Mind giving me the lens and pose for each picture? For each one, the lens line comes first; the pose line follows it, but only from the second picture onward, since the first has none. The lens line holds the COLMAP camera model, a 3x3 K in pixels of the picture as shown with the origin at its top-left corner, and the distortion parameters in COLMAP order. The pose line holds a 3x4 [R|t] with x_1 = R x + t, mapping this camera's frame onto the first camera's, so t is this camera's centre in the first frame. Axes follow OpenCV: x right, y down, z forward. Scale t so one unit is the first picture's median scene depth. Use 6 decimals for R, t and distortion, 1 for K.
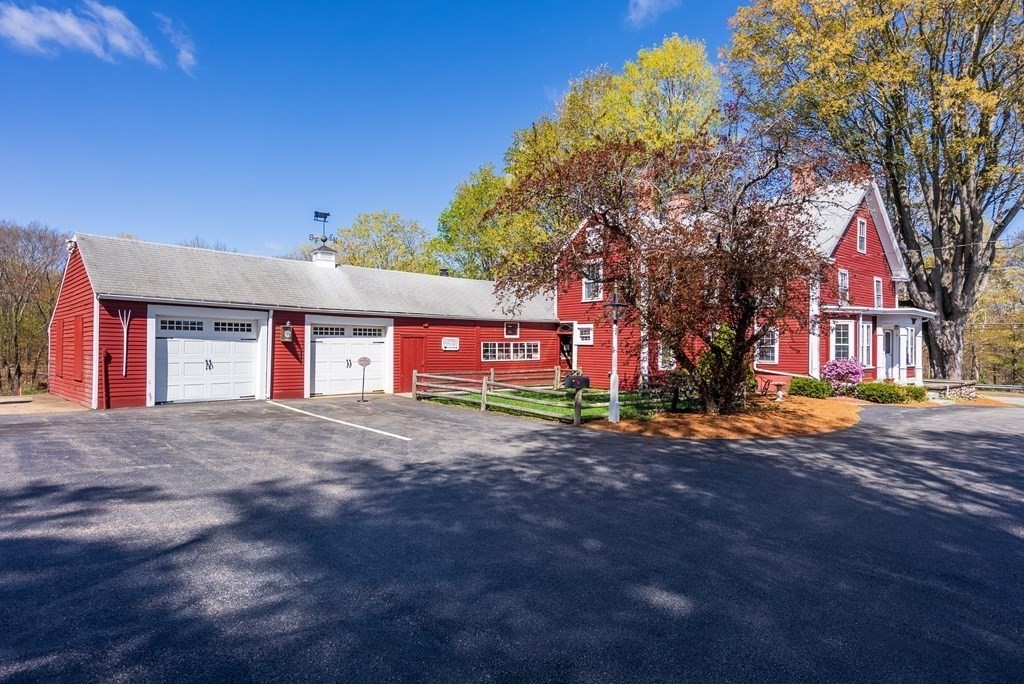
lens RADIAL K [[554.9, 0, 512.4], [0, 554.9, 343.3], [0, 0, 1]] dist [-0.000925, 0.000775]
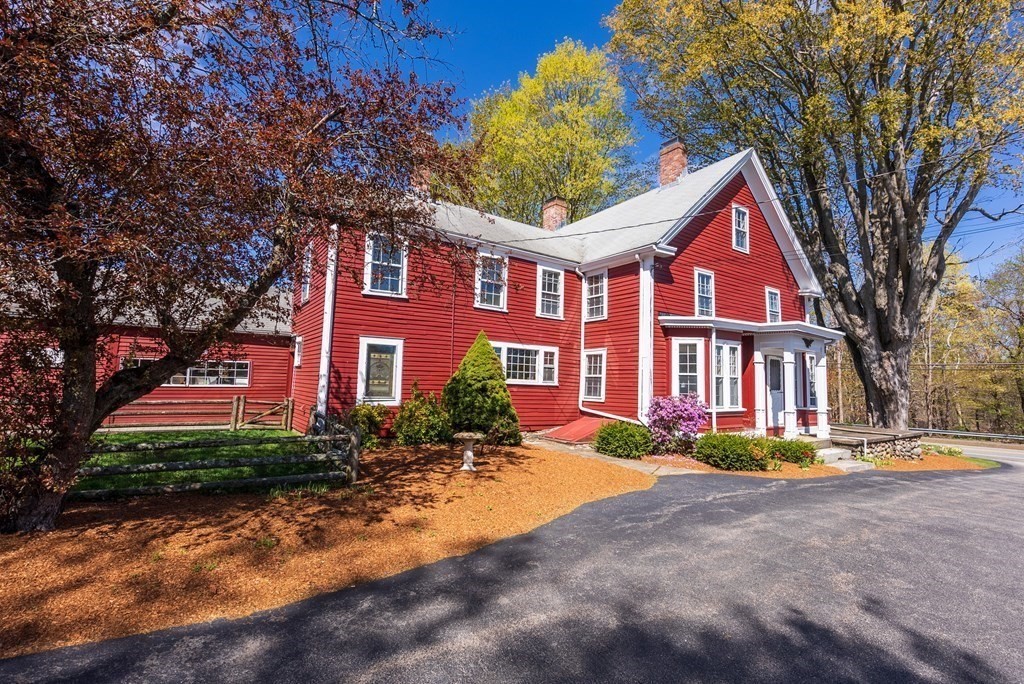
lens RADIAL K [[469.9, 0, 510.3], [0, 469.9, 341.0], [0, 0, 1]] dist [-0.005352, 0.001654]
pose [[0.996920, 0.013824, -0.077192, 0.396551], [-0.020270, 0.996313, -0.083365, 0.013267], [0.075754, 0.084673, 0.993525, 0.391134]]
